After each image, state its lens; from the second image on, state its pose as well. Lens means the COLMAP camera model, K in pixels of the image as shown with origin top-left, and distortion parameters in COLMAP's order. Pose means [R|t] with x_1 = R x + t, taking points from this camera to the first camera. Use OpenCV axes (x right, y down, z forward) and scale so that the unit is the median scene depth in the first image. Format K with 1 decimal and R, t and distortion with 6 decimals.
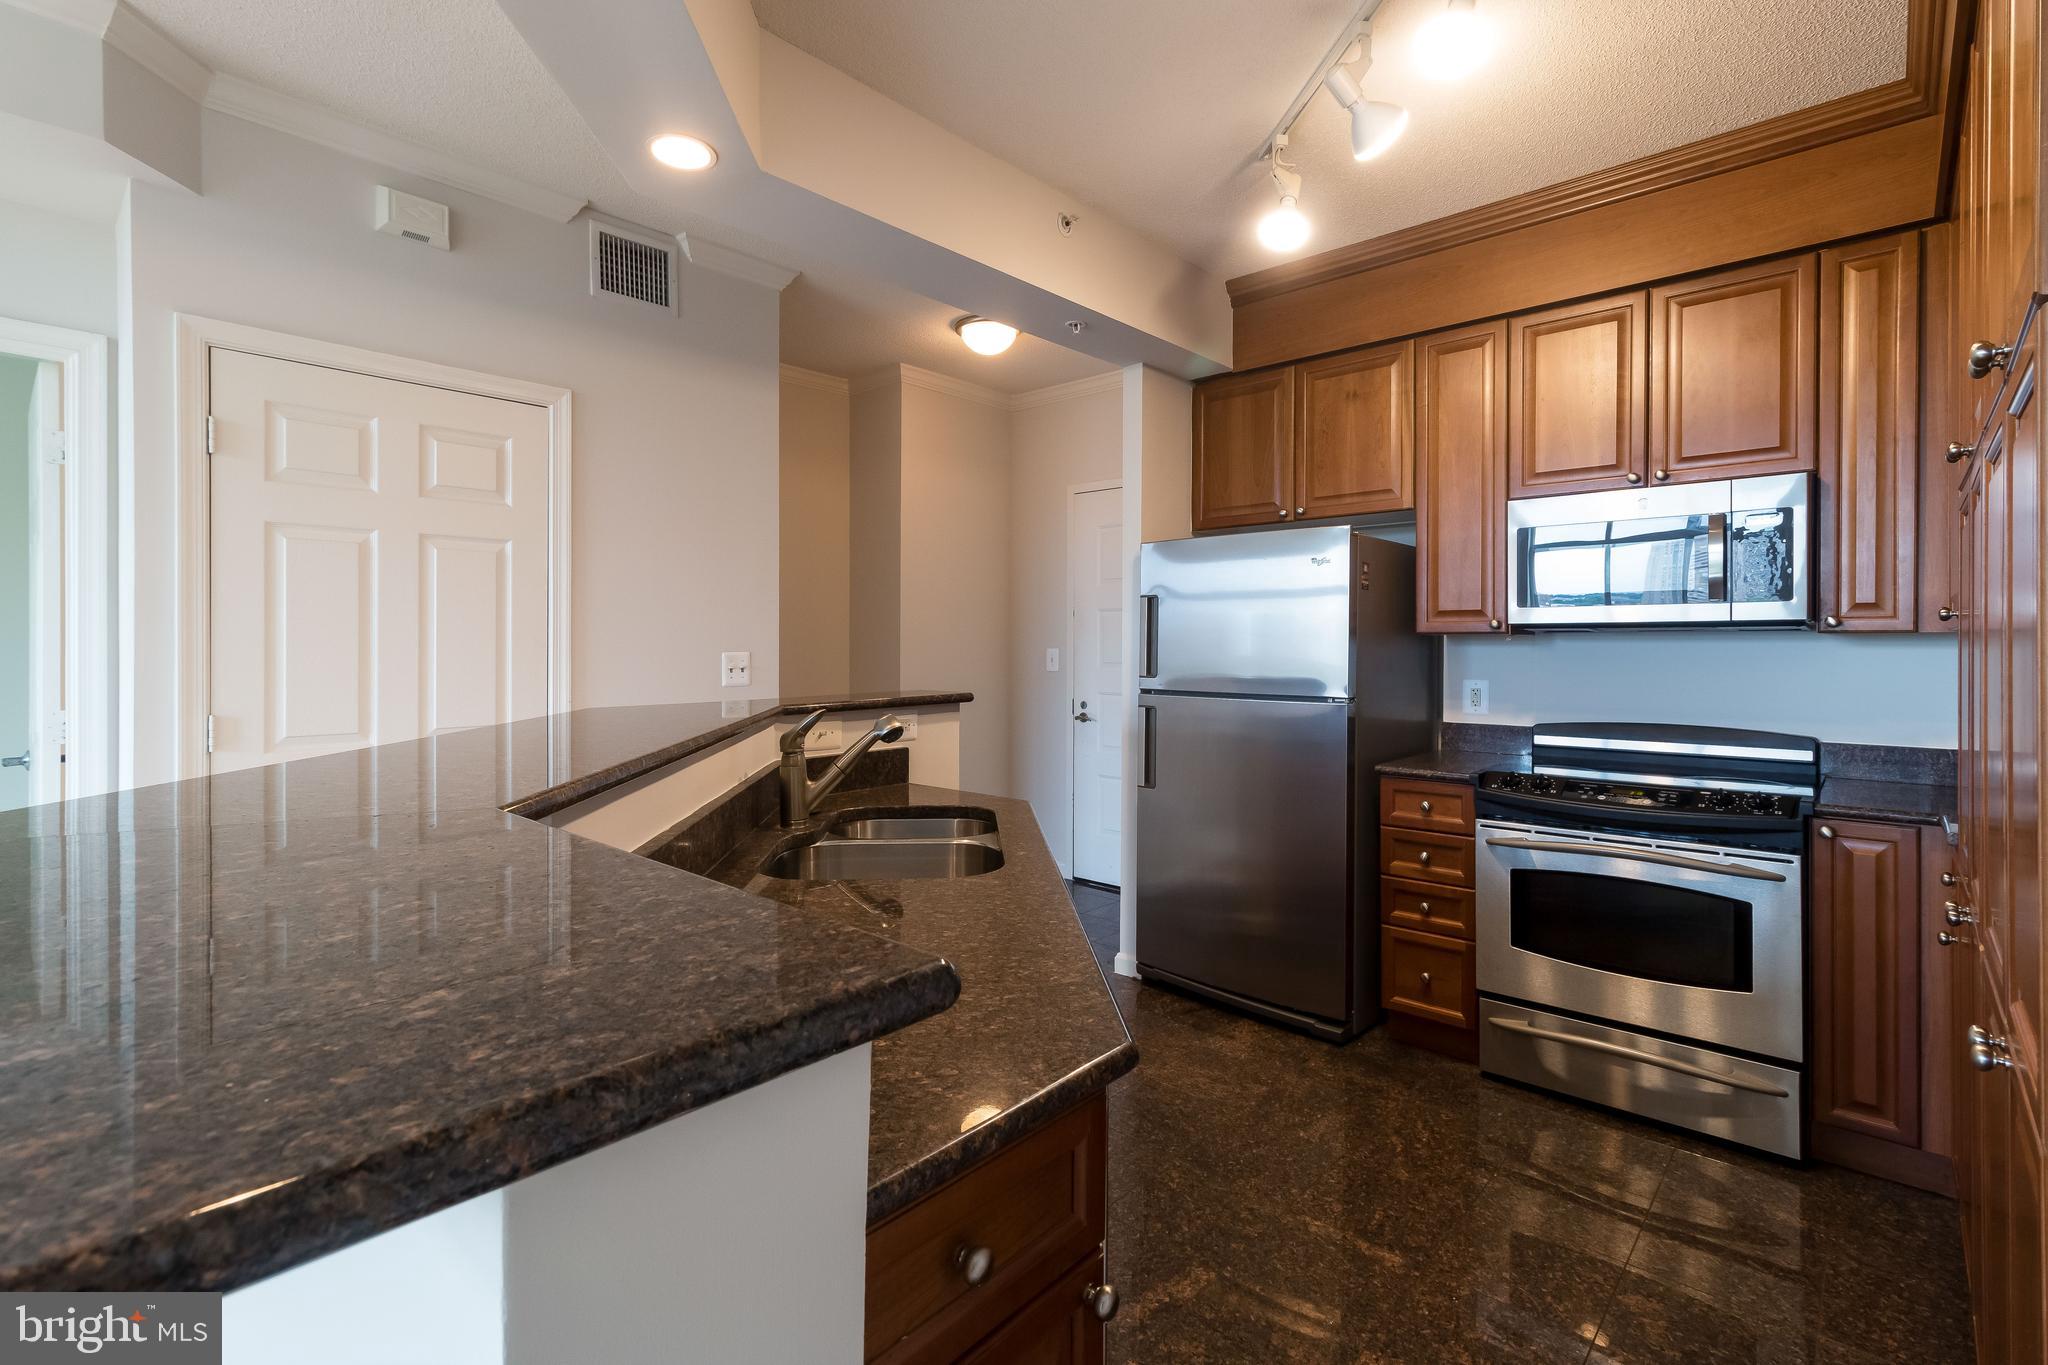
lens RADIAL K [[945.7, 0, 1027.4], [0, 945.7, 658.7], [0, 0, 1]] dist [0.003352, 0.001006]
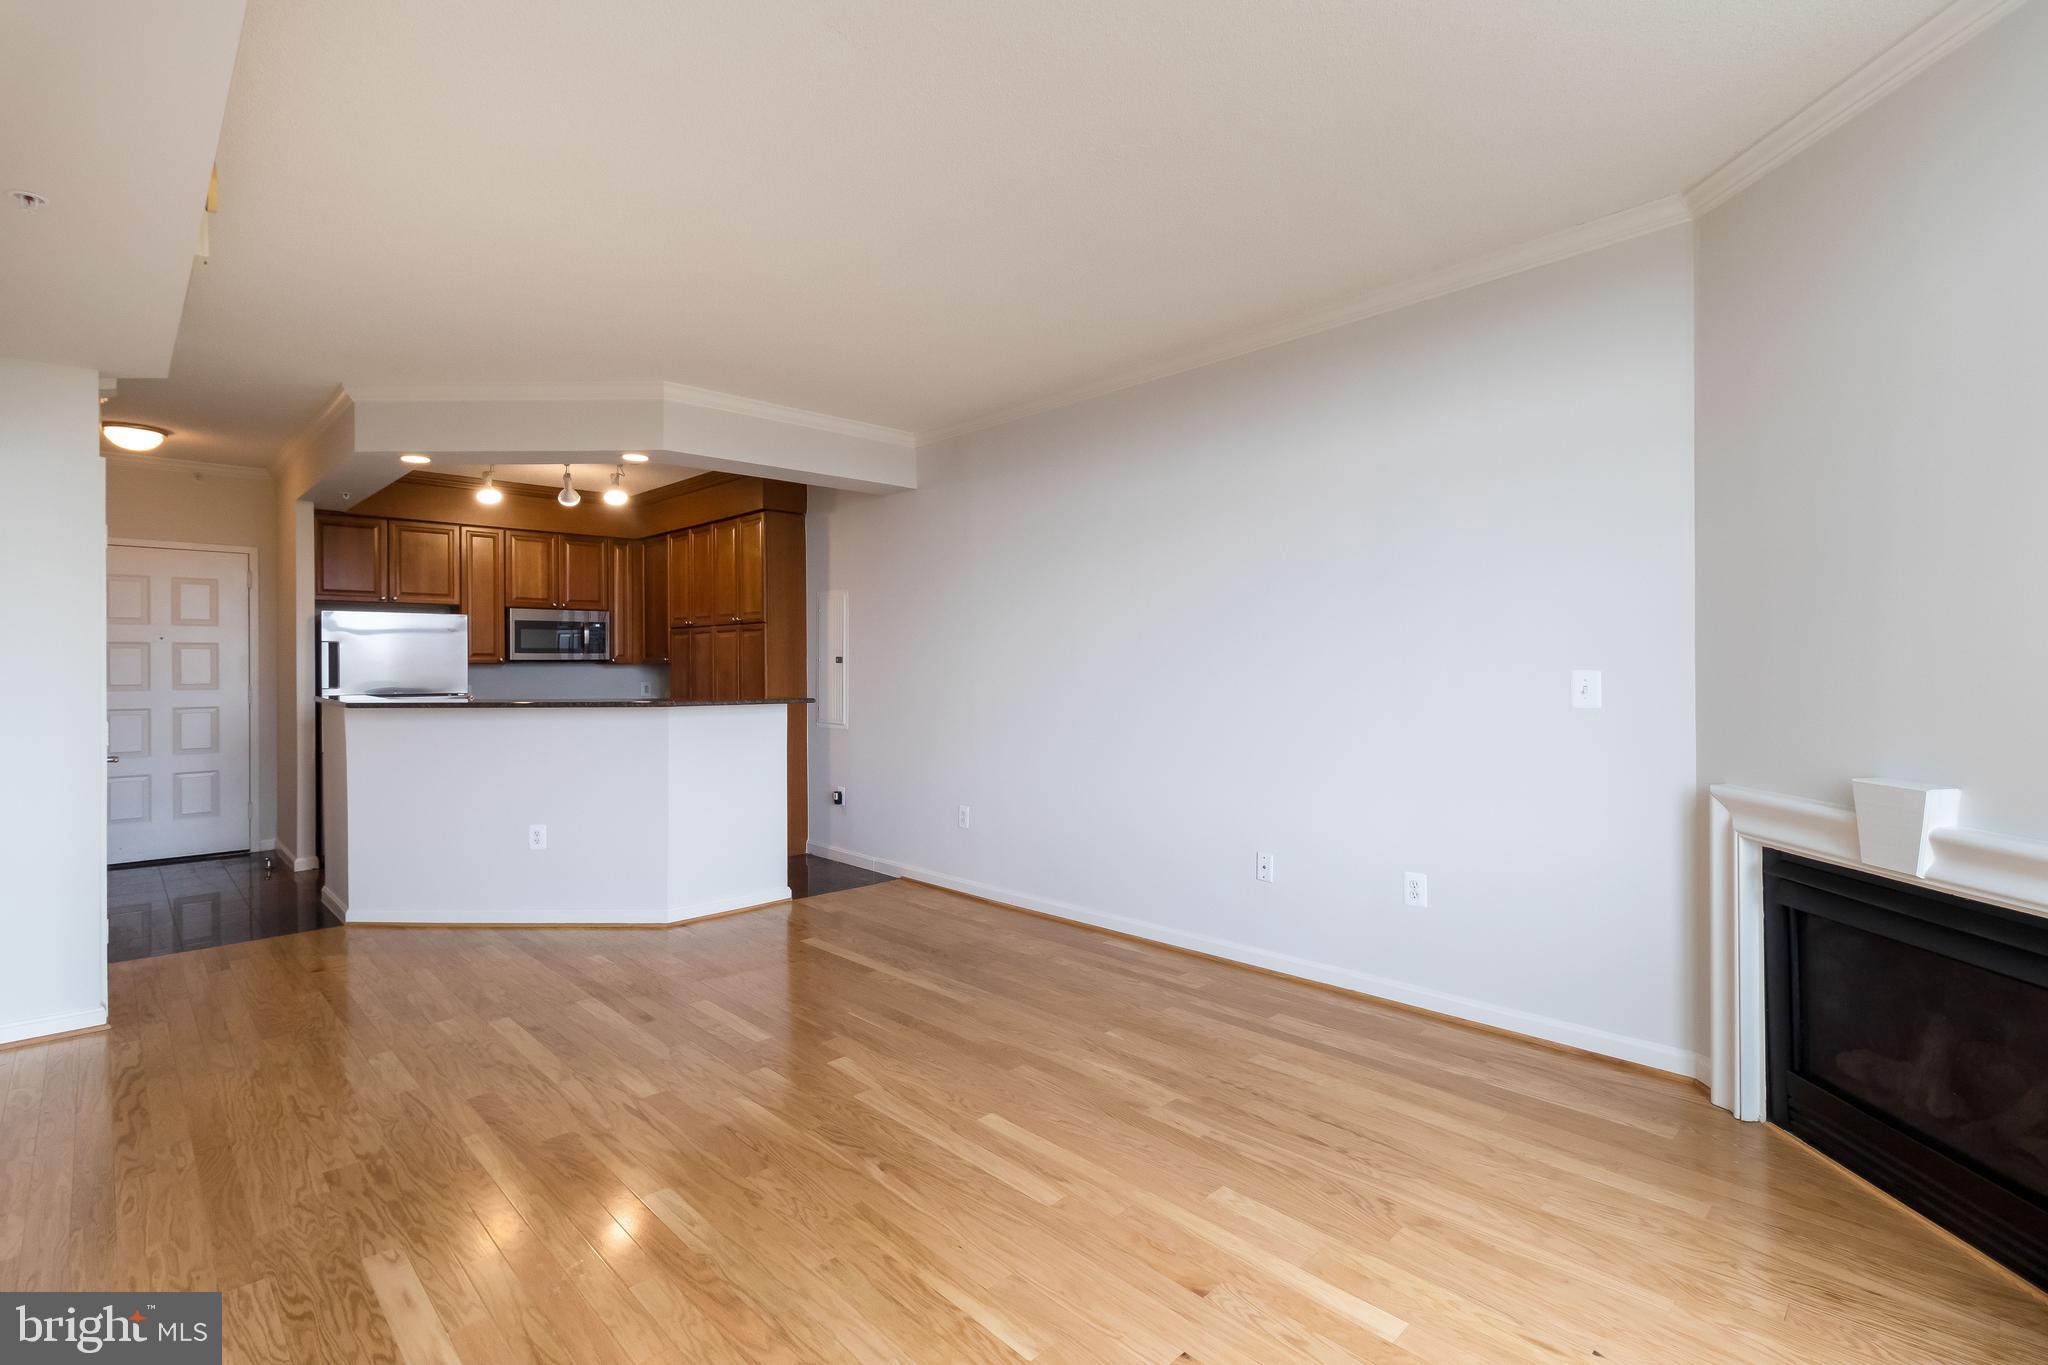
lens RADIAL K [[945.7, 0, 1031.4], [0, 945.7, 665.3], [0, 0, 1]] dist [0.003352, 0.001006]
pose [[0.051570, -0.003963, 0.998662, -1.657573], [0.018377, 0.999827, 0.003019, -0.005508], [-0.998500, 0.018197, 0.051634, -0.392295]]
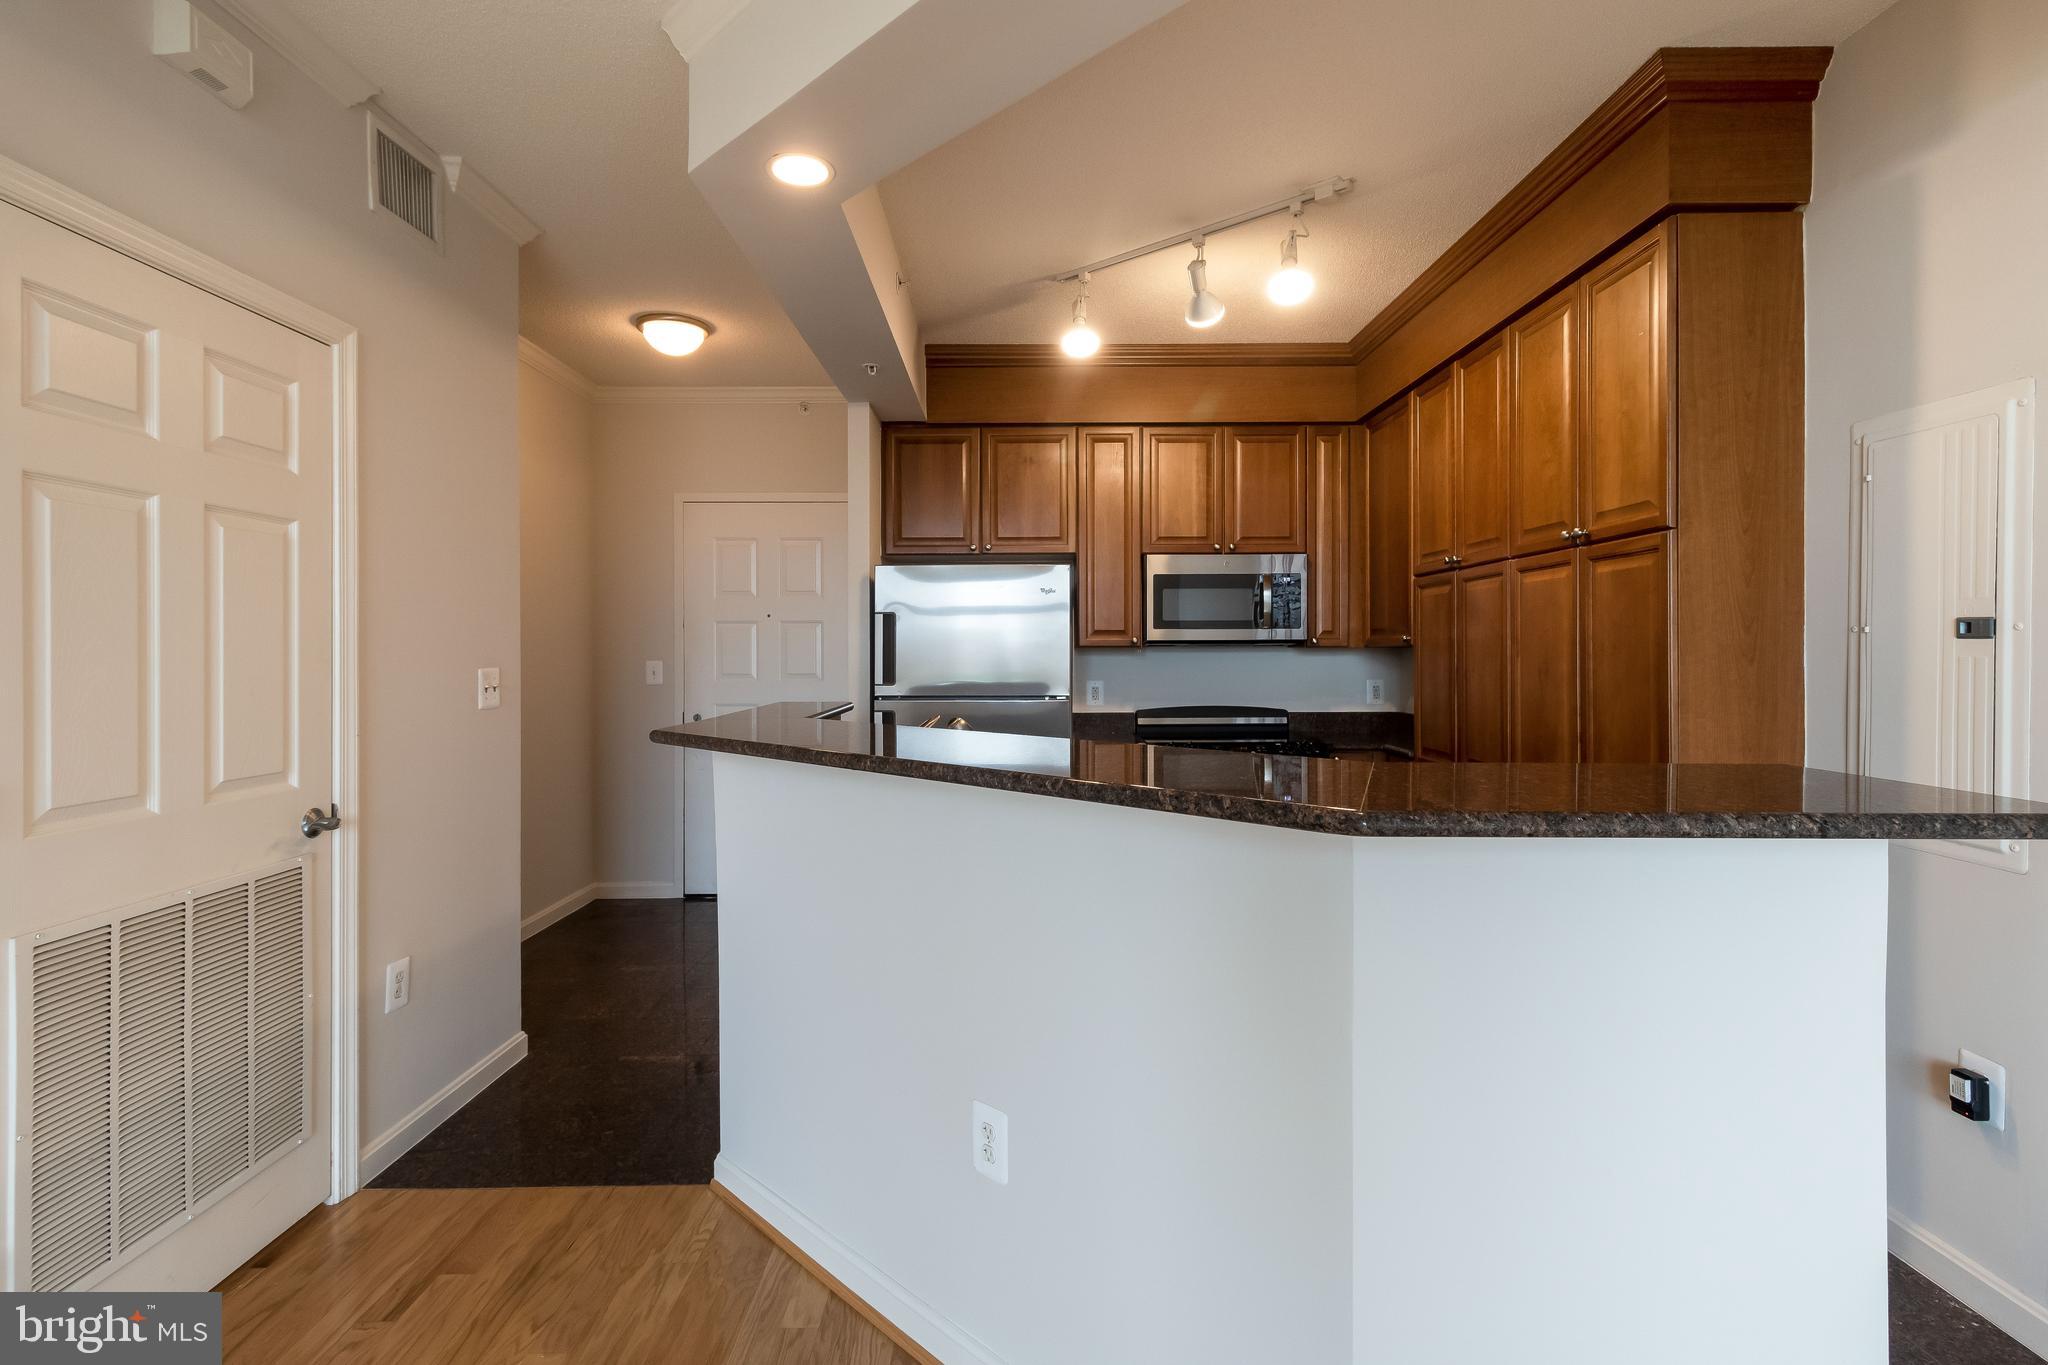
lens RADIAL K [[945.7, 0, 1021.7], [0, 945.7, 664.3], [0, 0, 1]] dist [0.003352, 0.001006]
pose [[0.737753, -0.011797, 0.674968, -0.554178], [0.014627, 0.999892, 0.001488, -0.005035], [-0.674913, 0.008775, 0.737846, 0.067317]]
